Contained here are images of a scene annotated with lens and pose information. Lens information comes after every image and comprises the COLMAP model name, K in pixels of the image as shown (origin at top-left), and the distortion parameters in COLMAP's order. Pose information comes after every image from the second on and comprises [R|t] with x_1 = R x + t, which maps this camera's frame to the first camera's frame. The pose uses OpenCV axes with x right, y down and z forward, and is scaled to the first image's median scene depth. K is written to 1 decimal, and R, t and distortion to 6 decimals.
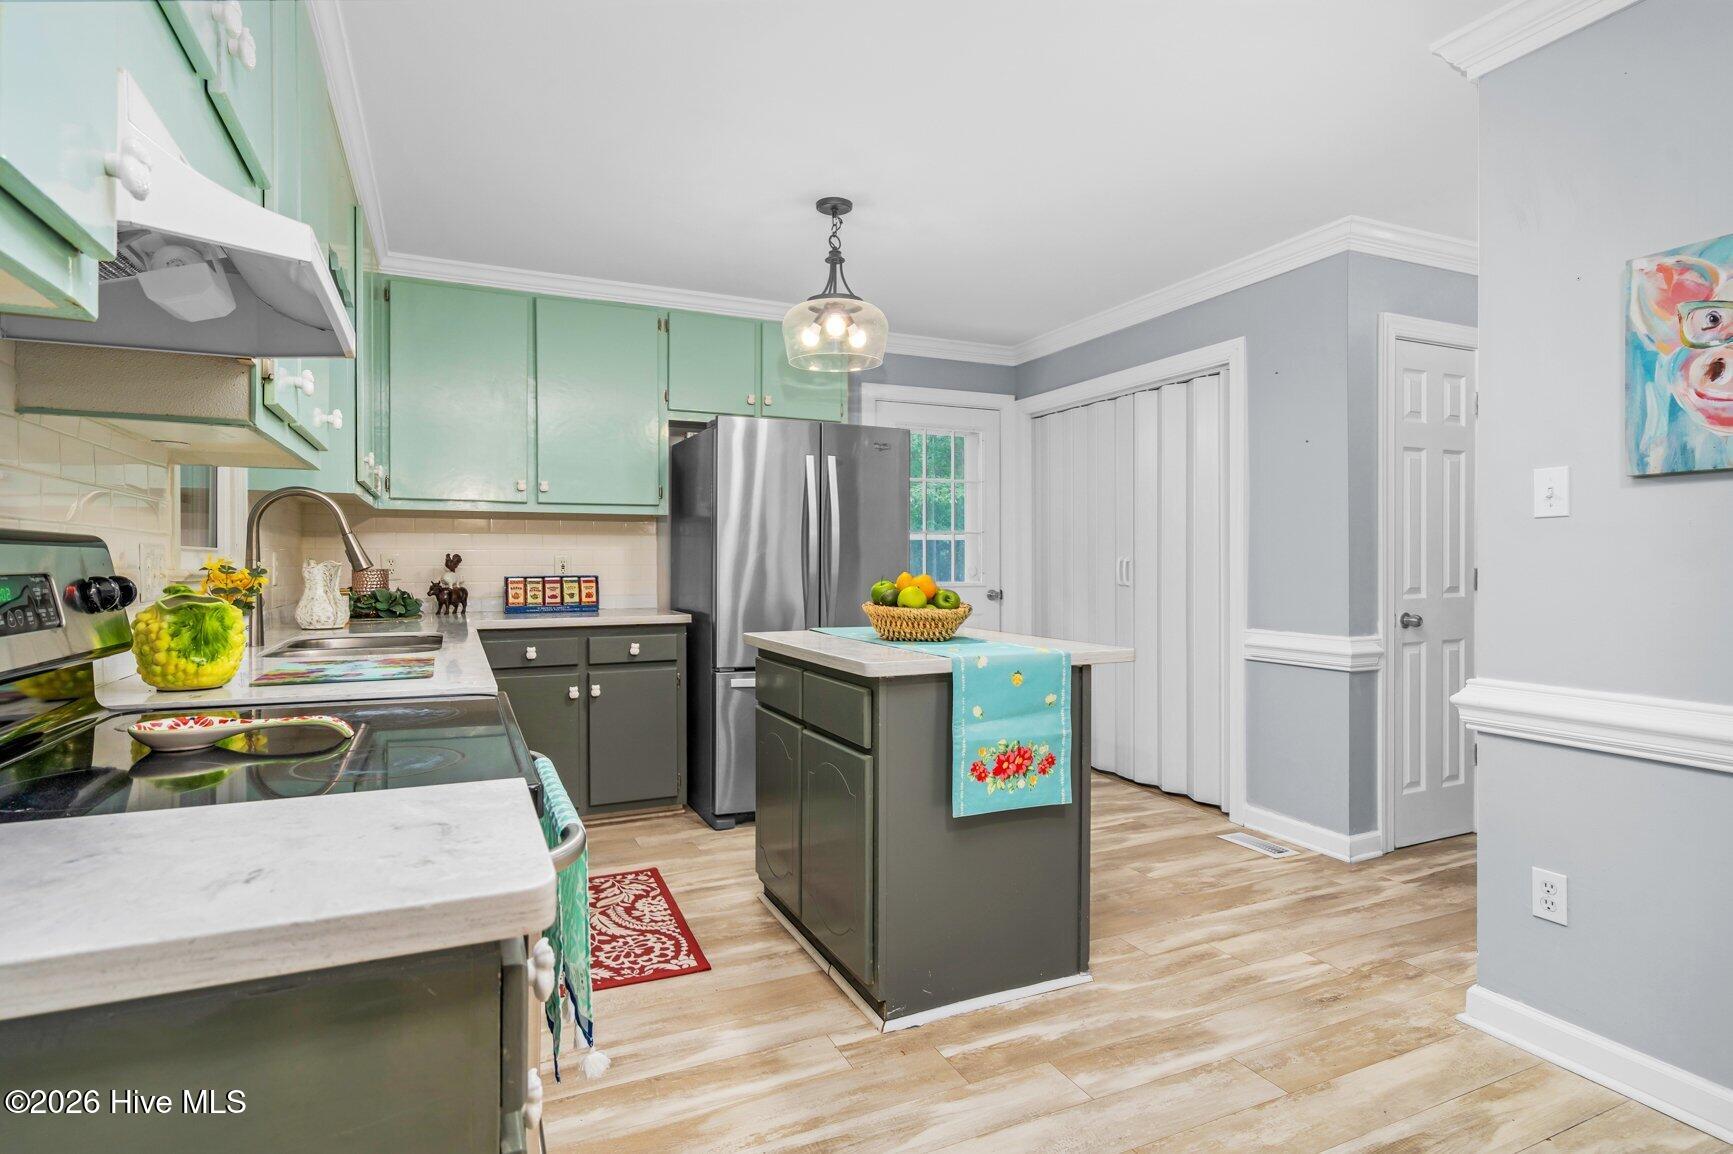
lens RADIAL K [[862.4, 0, 863.2], [0, 862.4, 567.9], [0, 0, 1]] dist [0.001220, 0.000882]
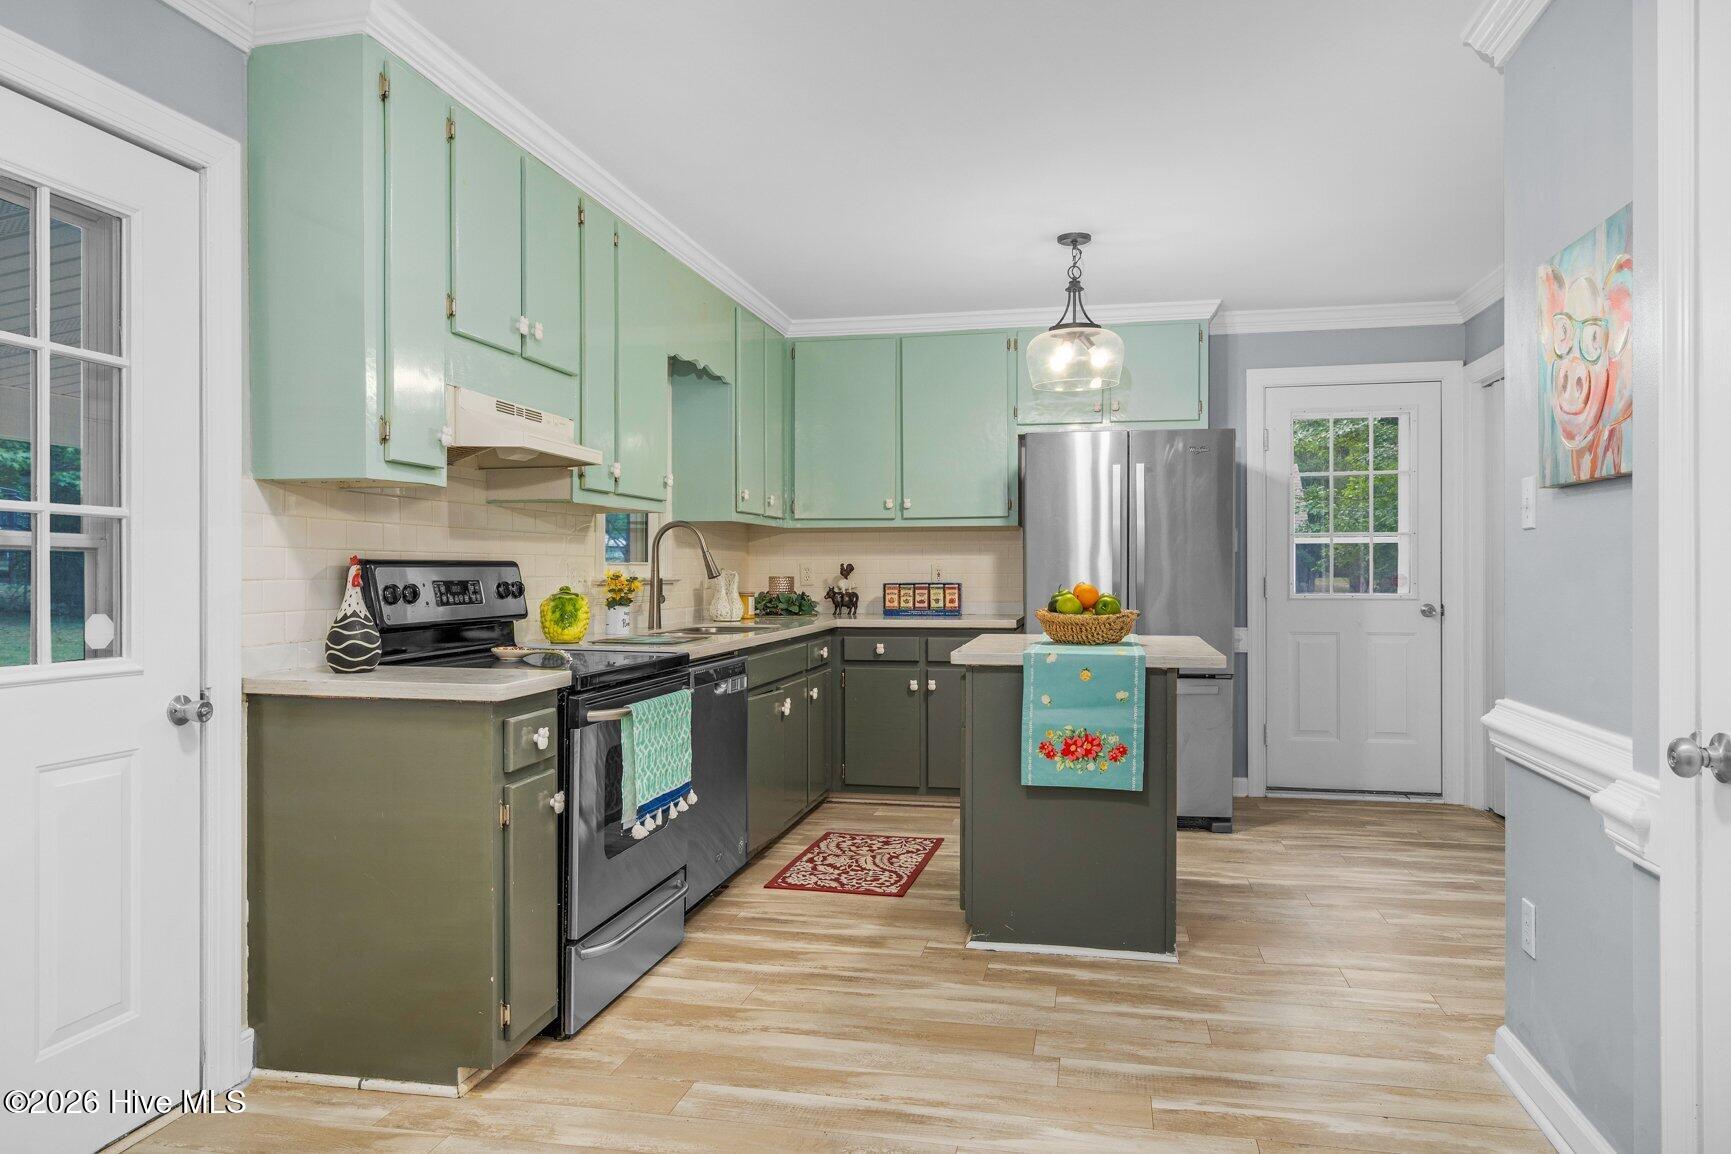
lens RADIAL K [[1131.1, 0, 864.5], [0, 1131.1, 568.8], [0, 0, 1]] dist [0.008920, 0.000611]
pose [[0.797494, 0.000031, -0.603326, 0.772195], [-0.002289, 0.999993, -0.002974, -0.007534], [0.603322, 0.003752, 0.797489, -0.349638]]
